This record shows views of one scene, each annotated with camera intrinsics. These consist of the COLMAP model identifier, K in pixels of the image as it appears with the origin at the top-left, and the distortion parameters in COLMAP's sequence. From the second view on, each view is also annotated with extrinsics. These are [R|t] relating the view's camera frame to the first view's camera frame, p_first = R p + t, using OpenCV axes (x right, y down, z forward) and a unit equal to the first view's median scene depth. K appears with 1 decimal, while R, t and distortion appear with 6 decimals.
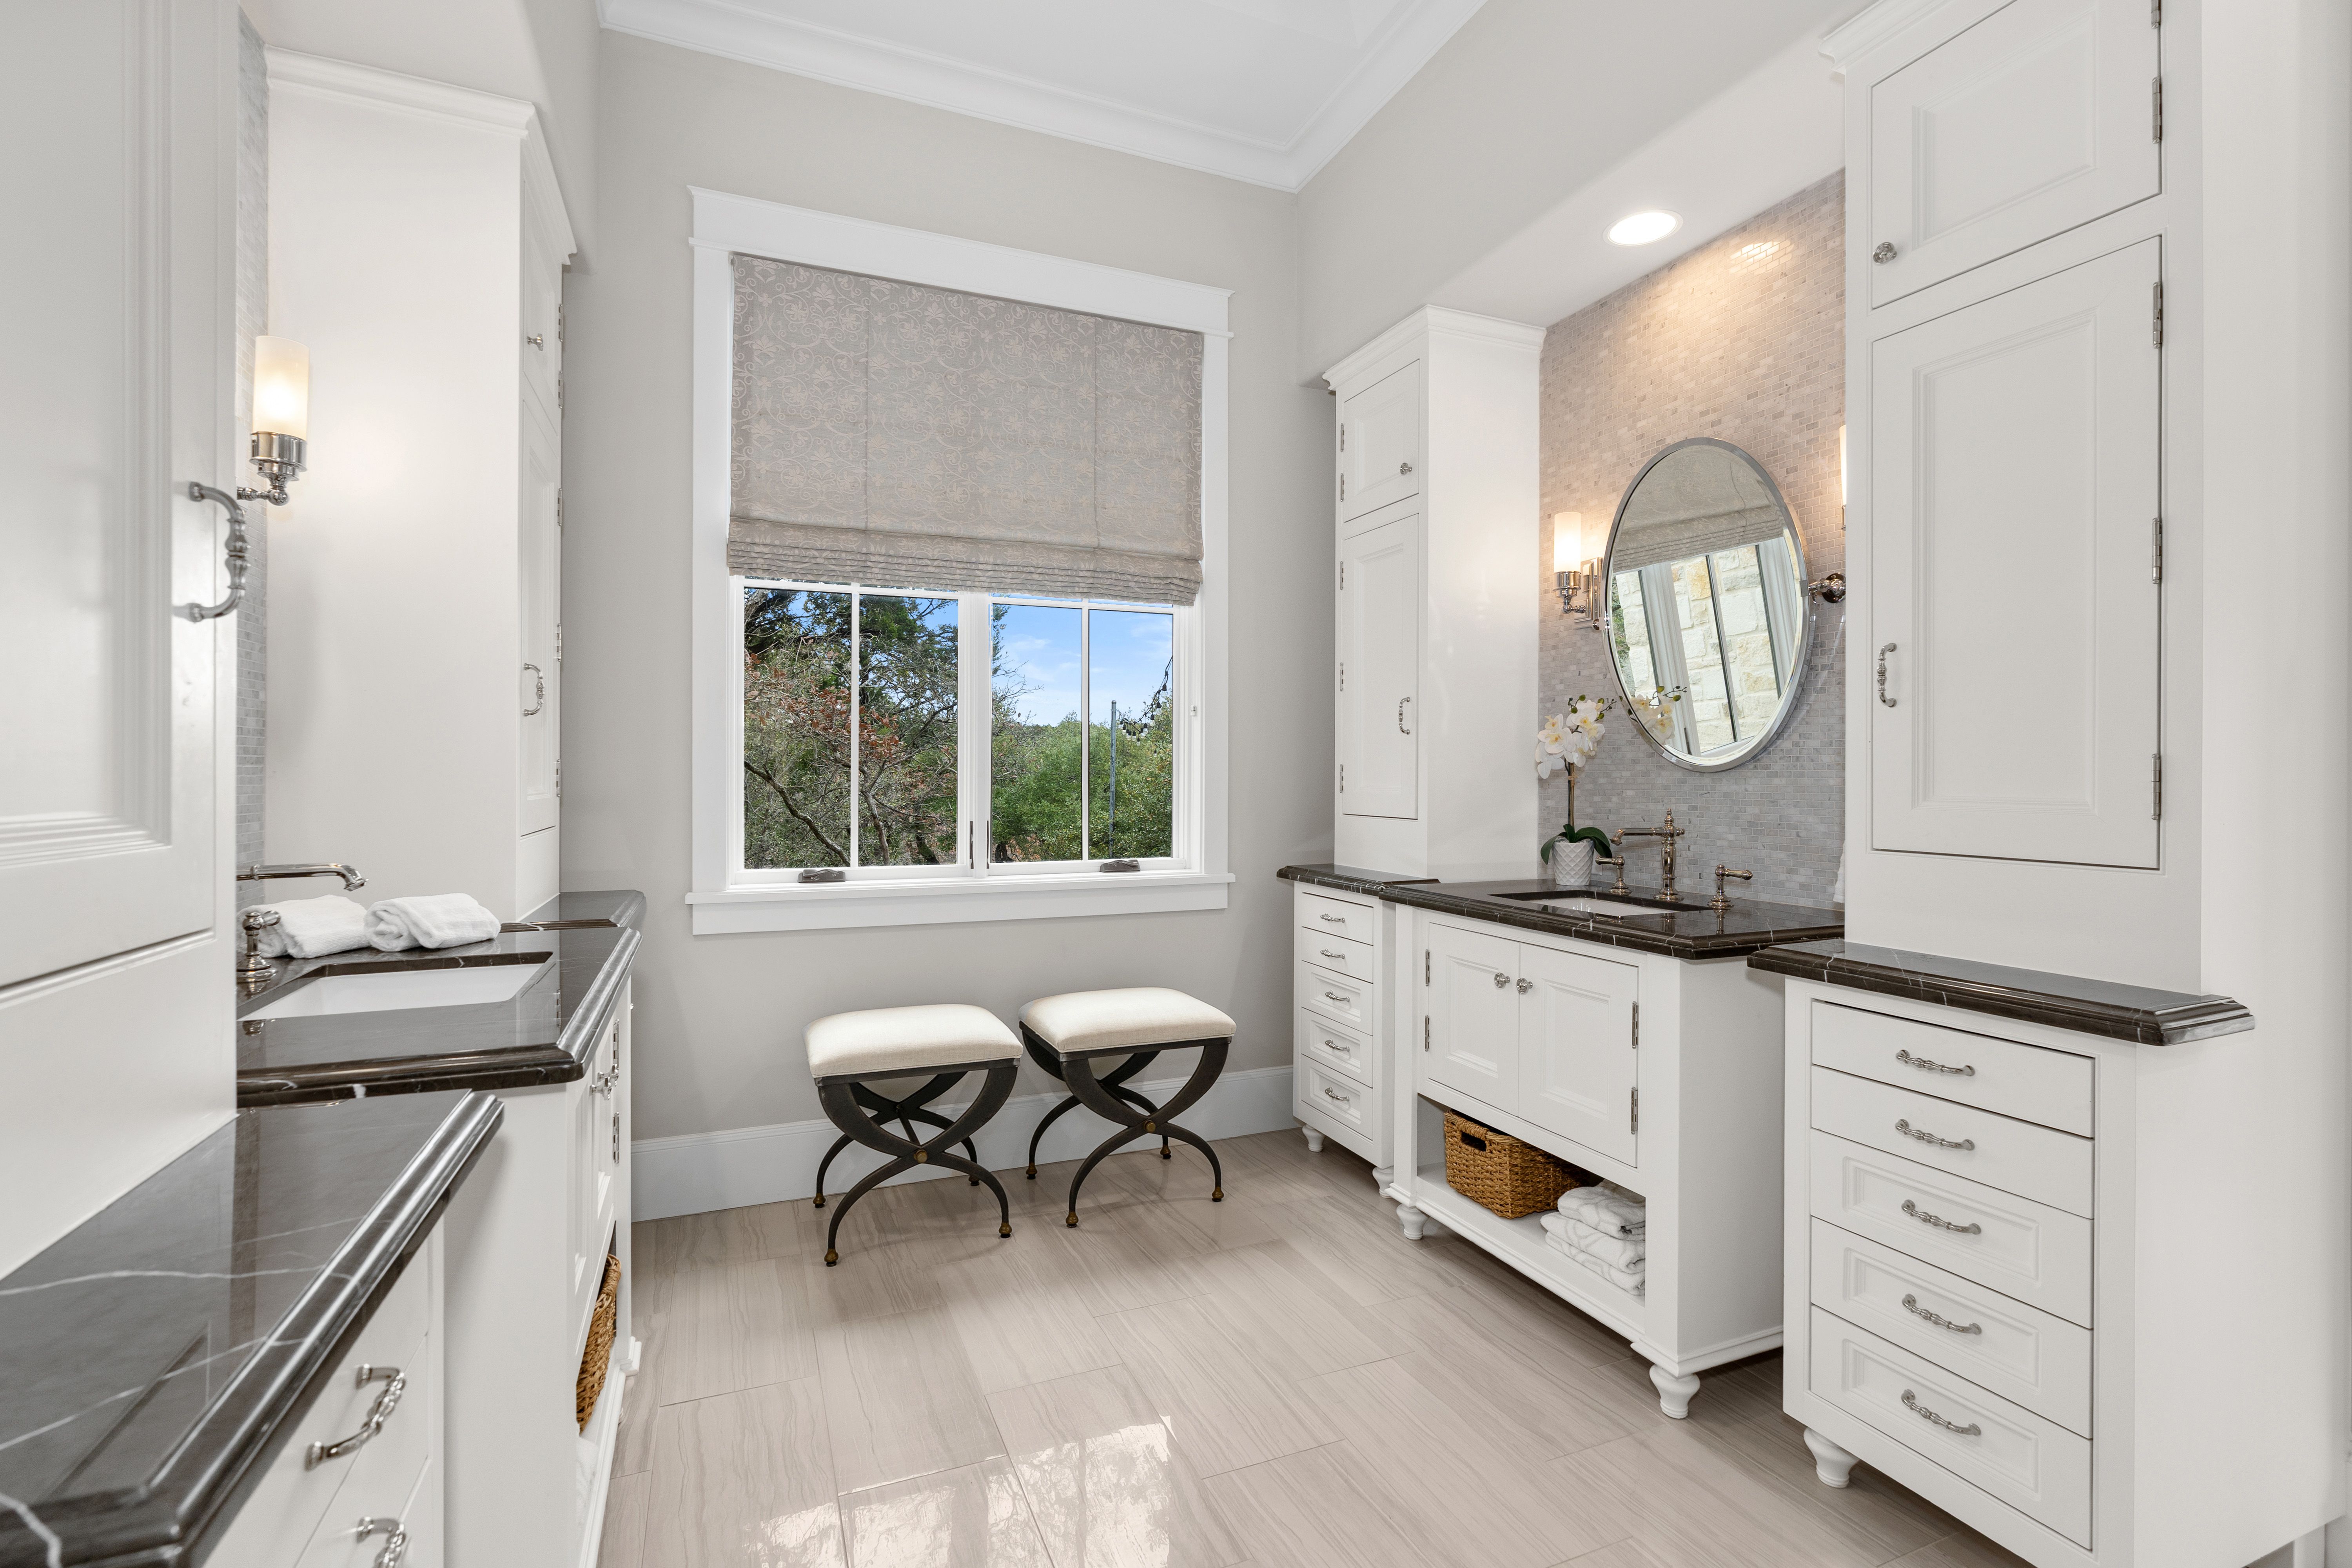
lens RADIAL K [[1066.3, 0, 1174.6], [0, 1066.3, 779.1], [0, 0, 1]] dist [-0.010426, 0.004557]
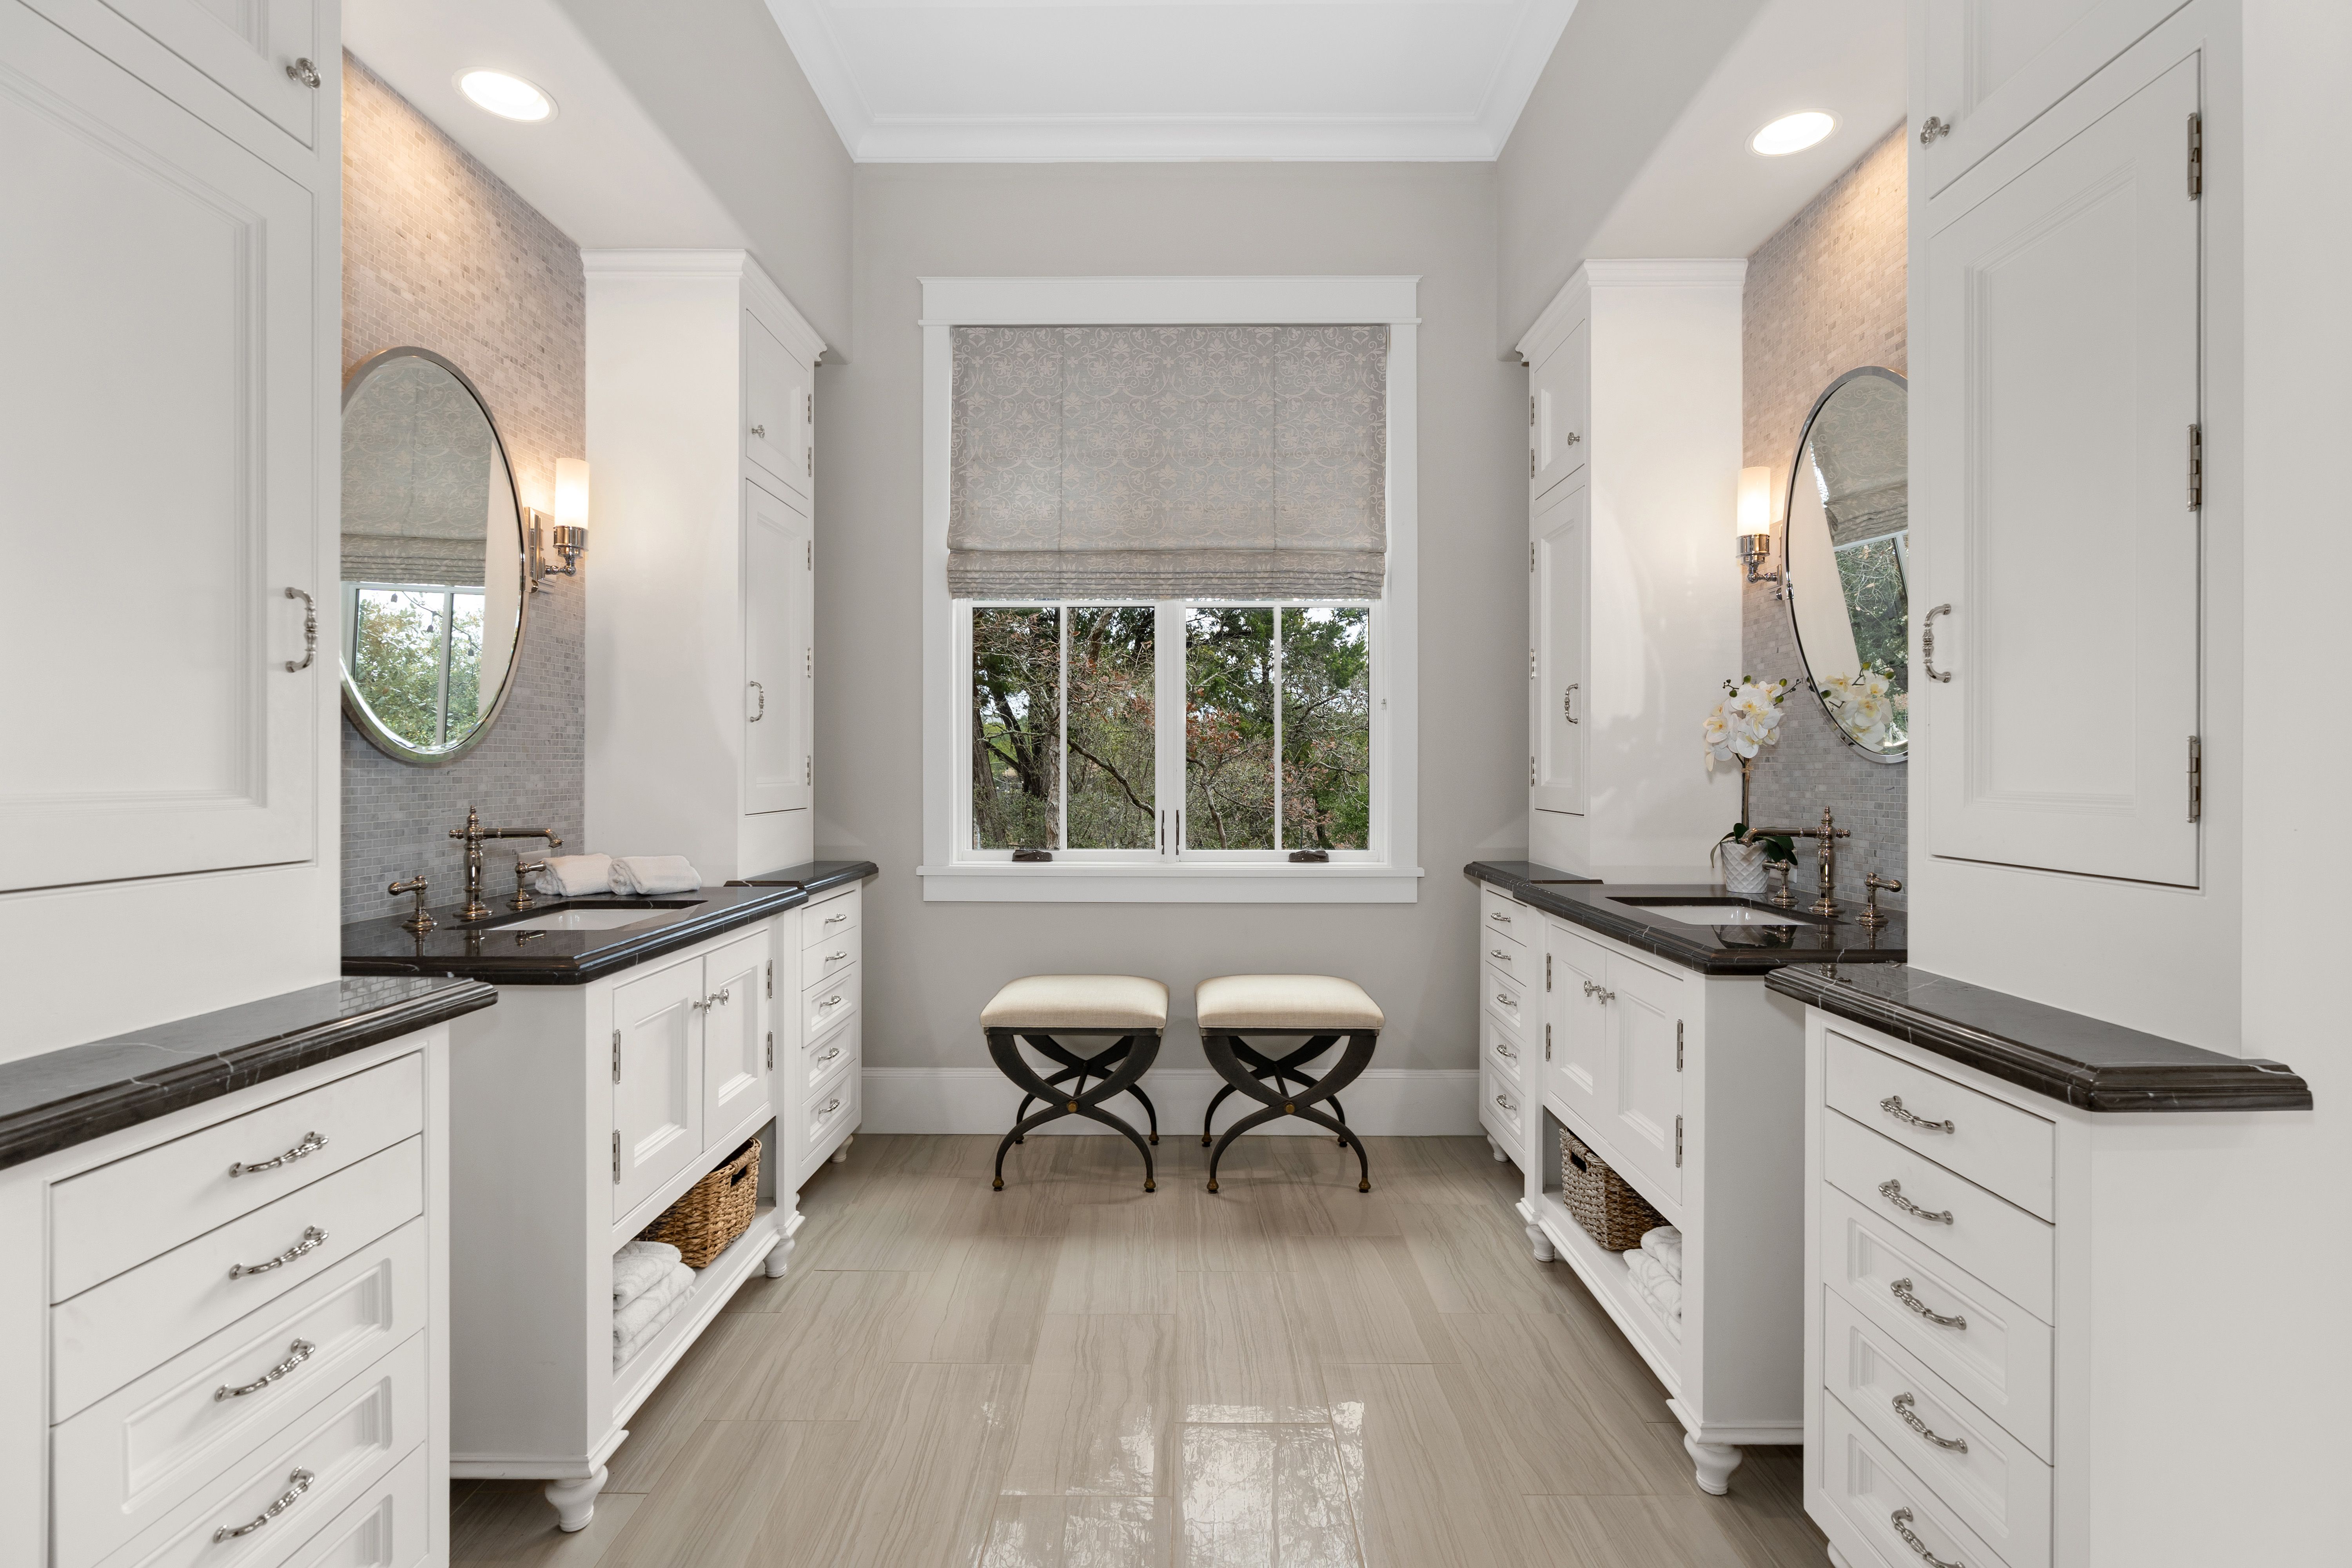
lens RADIAL K [[1066.3, 0, 1178.3], [0, 1066.3, 775.2], [0, 0, 1]] dist [-0.010426, 0.004557]
pose [[0.919549, 0.002004, -0.392971, 0.289677], [-0.001334, 0.999997, 0.001979, 0.001715], [0.392974, -0.001295, 0.919549, 0.009290]]
